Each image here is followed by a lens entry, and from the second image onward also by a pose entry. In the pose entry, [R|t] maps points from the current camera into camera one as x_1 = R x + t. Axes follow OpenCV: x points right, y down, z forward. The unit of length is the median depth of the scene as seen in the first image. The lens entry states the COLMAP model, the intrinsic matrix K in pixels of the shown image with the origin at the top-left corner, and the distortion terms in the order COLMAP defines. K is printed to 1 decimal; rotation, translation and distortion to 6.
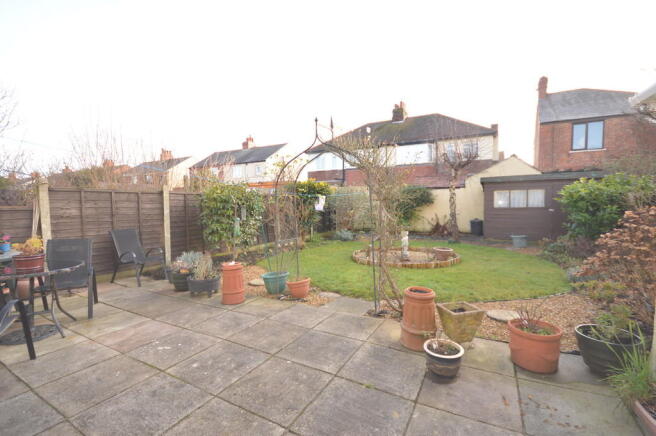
lens RADIAL K [[287.5, 0, 331.1], [0, 287.5, 218.7], [0, 0, 1]] dist [-0.001473, -0.000228]
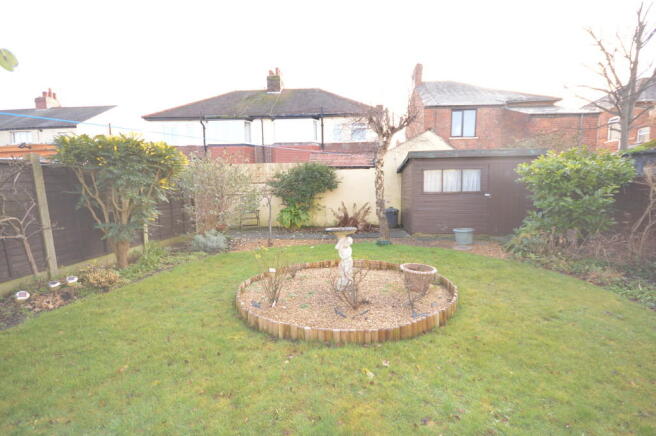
lens RADIAL K [[287.5, 0, 331.1], [0, 287.5, 218.7], [0, 0, 1]] dist [-0.001473, -0.000228]
pose [[0.900450, -0.041289, 0.432995, 0.011419], [0.024957, 0.998749, 0.043337, -0.006001], [-0.434242, -0.028216, 0.900354, 0.296834]]
